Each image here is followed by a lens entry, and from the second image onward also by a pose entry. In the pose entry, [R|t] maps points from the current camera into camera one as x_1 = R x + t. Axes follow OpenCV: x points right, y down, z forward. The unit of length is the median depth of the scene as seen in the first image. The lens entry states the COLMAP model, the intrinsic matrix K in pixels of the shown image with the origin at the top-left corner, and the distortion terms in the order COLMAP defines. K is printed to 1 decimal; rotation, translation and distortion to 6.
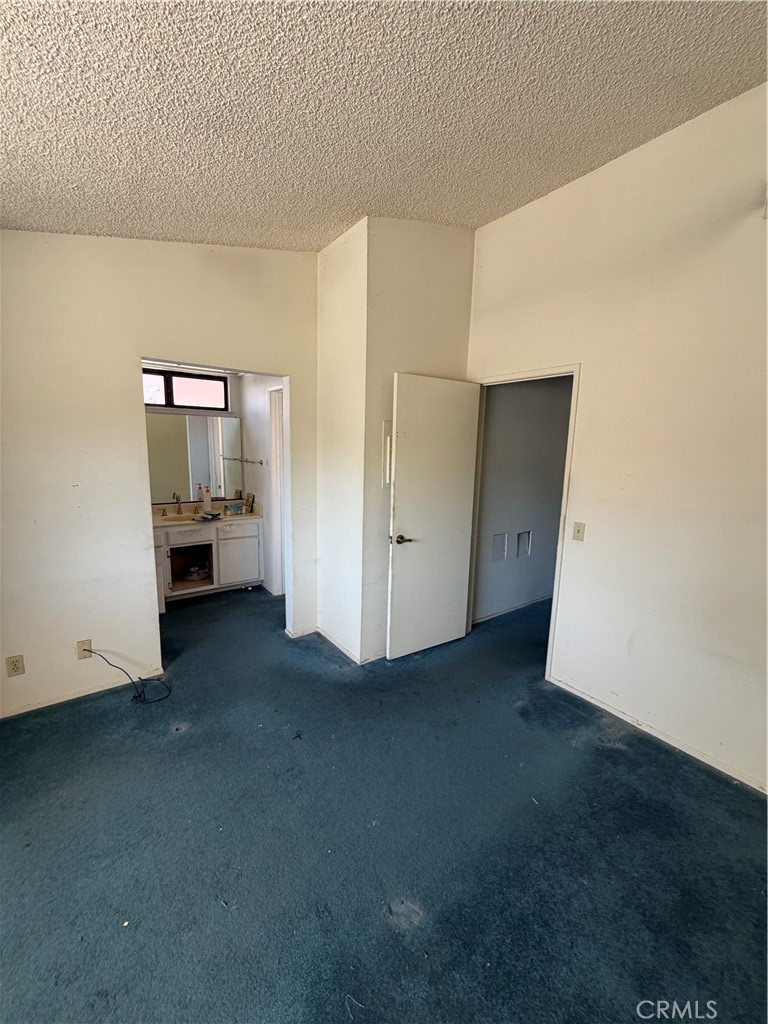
lens RADIAL K [[411.9, 0, 386.5], [0, 411.9, 509.8], [0, 0, 1]] dist [0.002456, -0.000444]
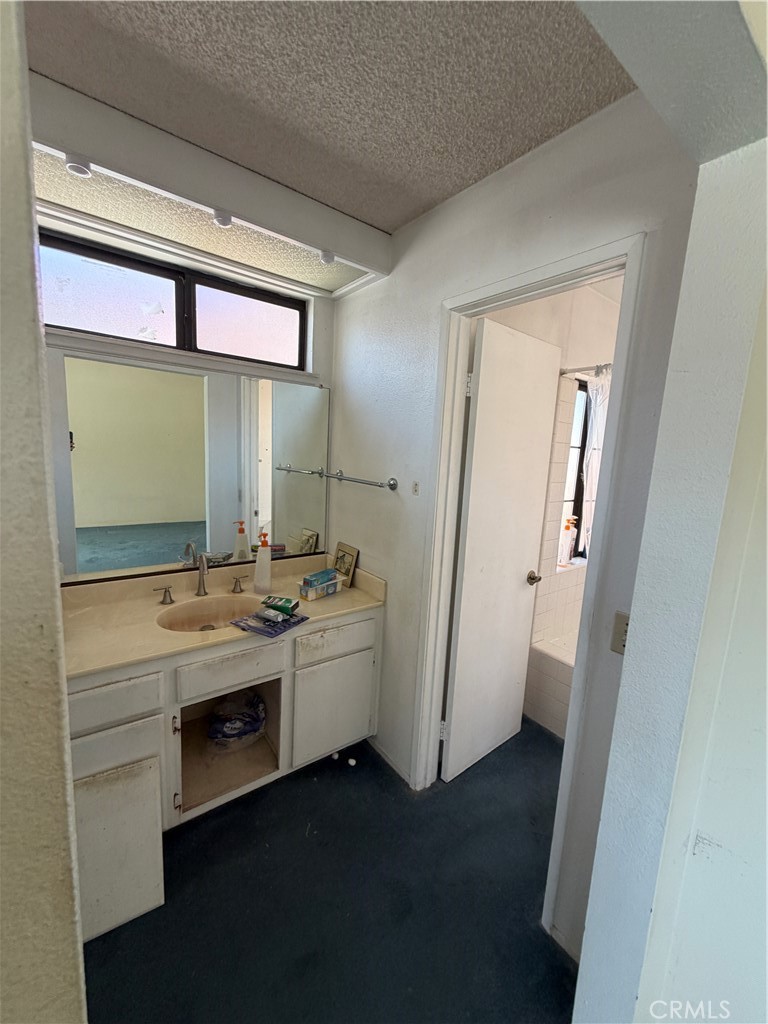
lens RADIAL K [[411.9, 0, 388.4], [0, 411.9, 510.5], [0, 0, 1]] dist [0.002456, -0.000444]
pose [[0.999483, 0.027826, 0.016105, -0.310429], [-0.027702, 0.999585, -0.007849, -0.082547], [-0.016317, 0.007399, 0.999839, 0.552280]]
